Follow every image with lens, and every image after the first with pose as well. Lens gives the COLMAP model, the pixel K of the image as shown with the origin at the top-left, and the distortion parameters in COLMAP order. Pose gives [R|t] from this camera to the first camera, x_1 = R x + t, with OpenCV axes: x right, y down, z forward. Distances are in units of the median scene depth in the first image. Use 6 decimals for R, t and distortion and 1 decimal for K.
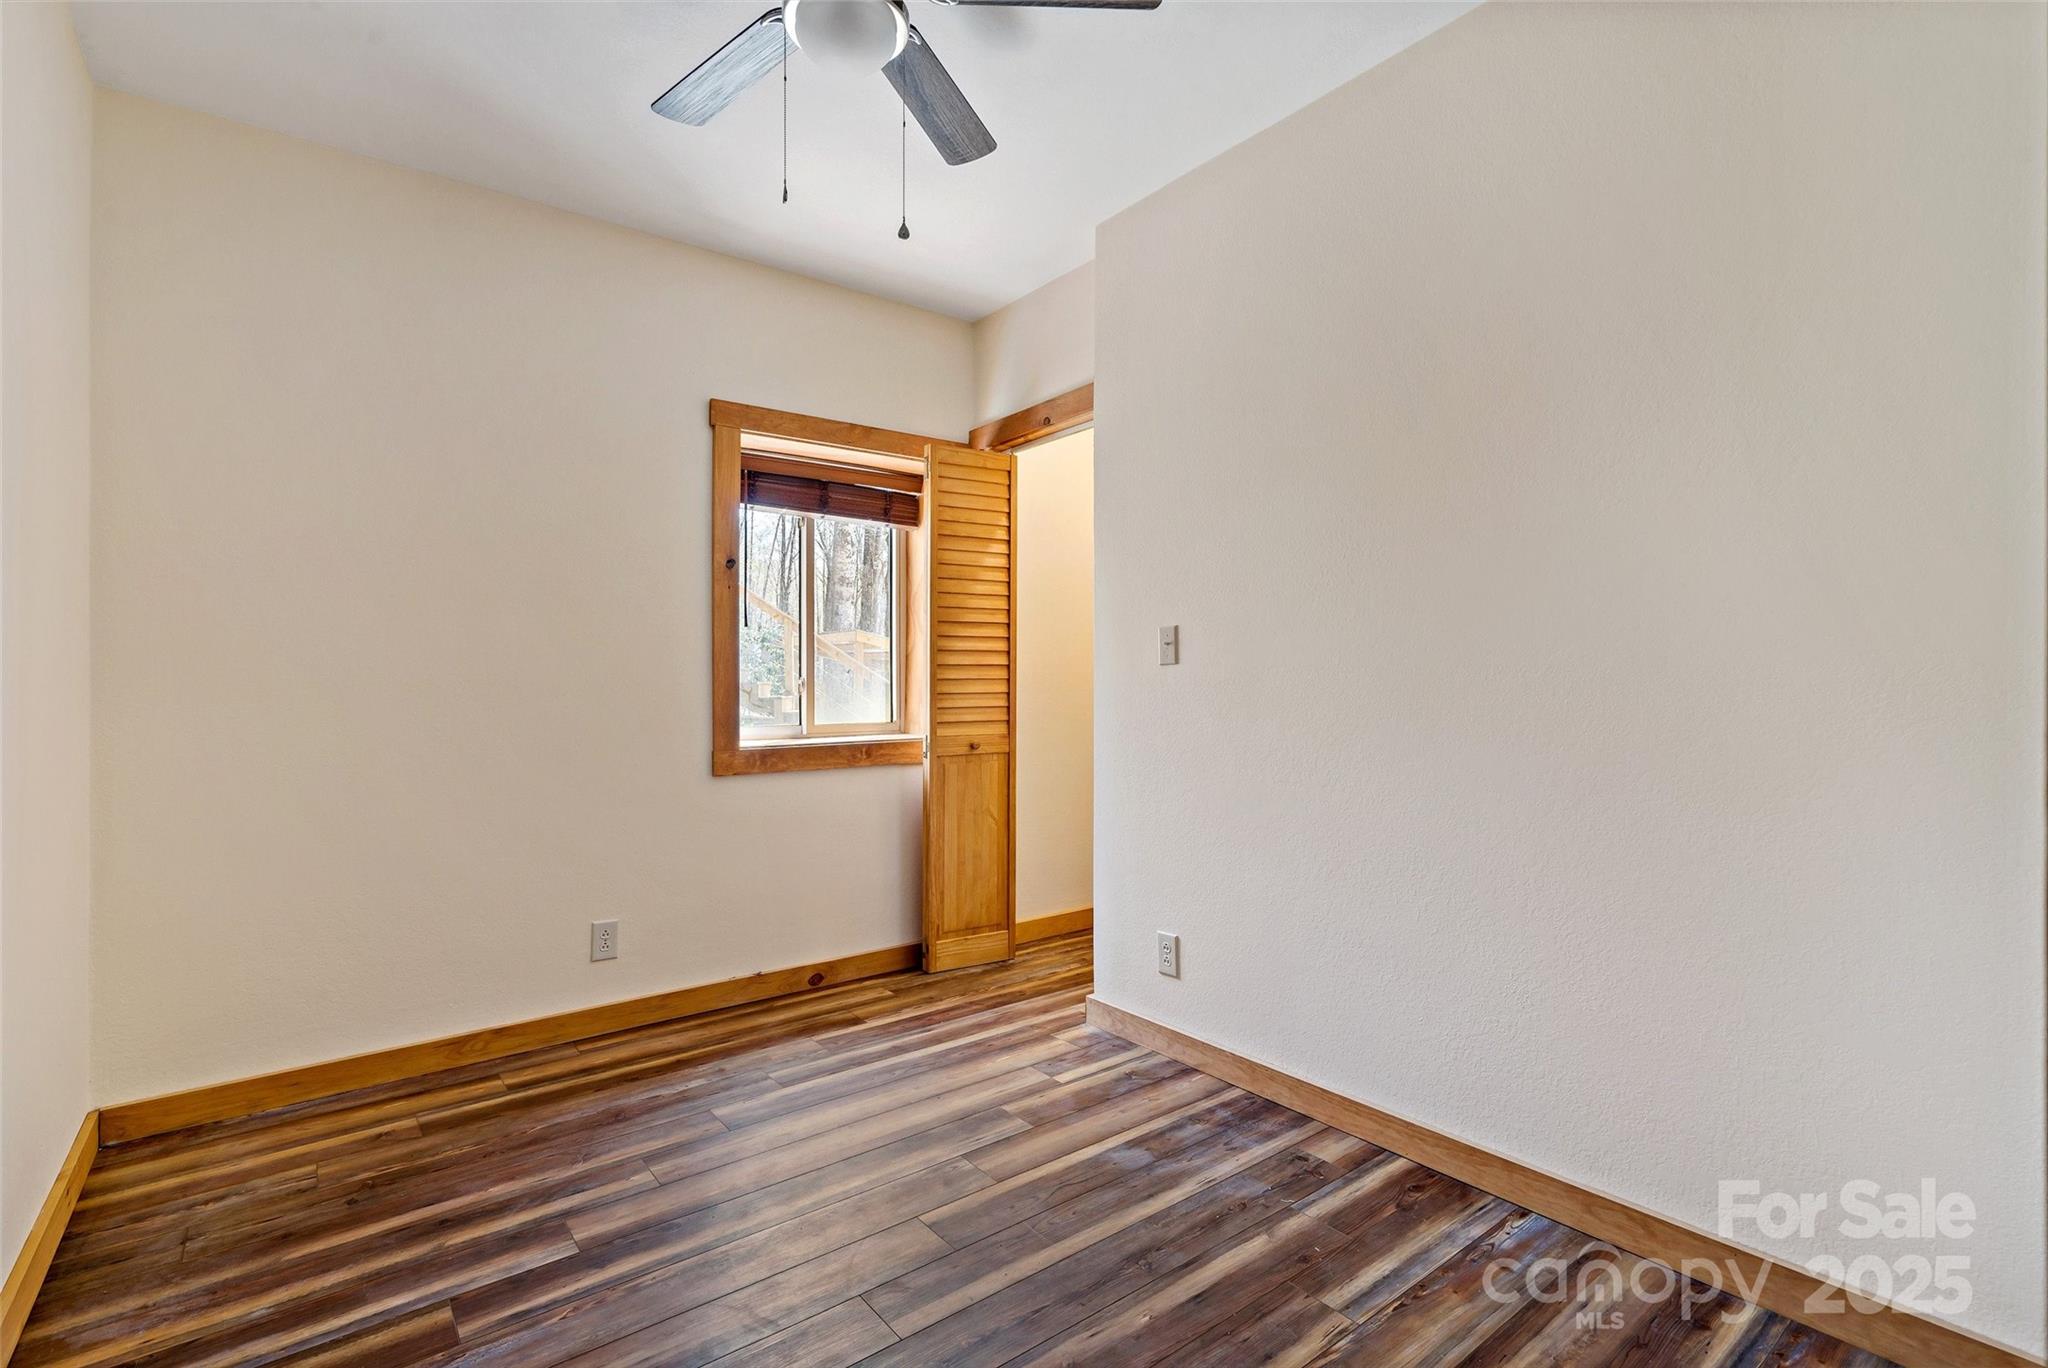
lens RADIAL K [[944.3, 0, 1035.2], [0, 944.3, 684.9], [0, 0, 1]] dist [-0.012399, 0.004237]
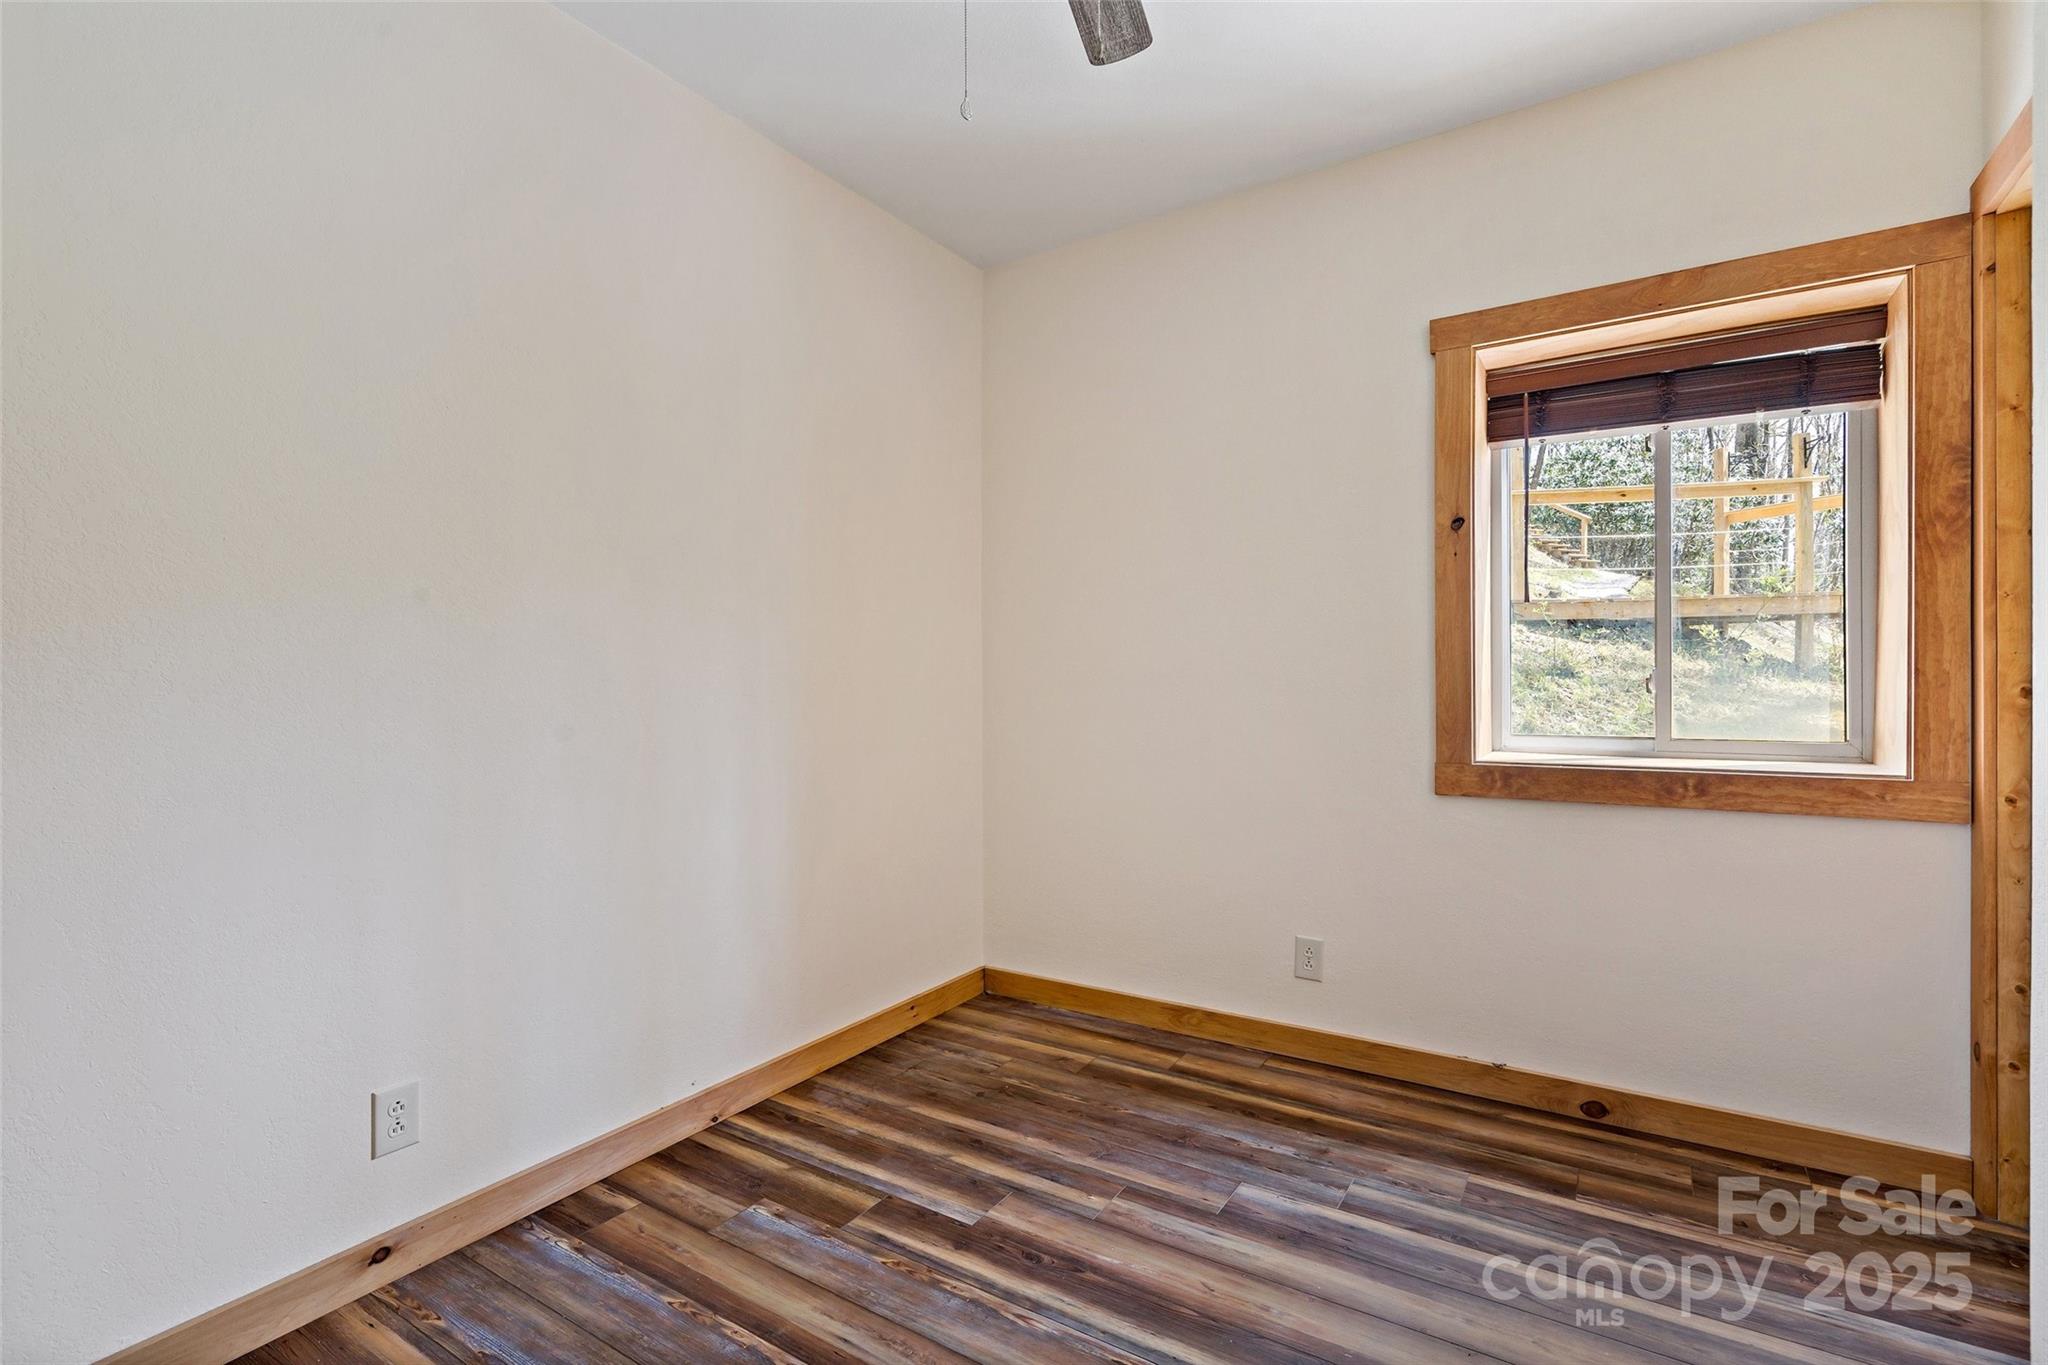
lens RADIAL K [[944.3, 0, 1029.7], [0, 944.3, 678.5], [0, 0, 1]] dist [-0.012399, 0.004237]
pose [[0.317438, 0.004361, -0.948269, 0.349341], [0.001107, 0.999987, 0.004970, -0.005608], [0.948278, -0.002627, 0.317429, 0.487675]]
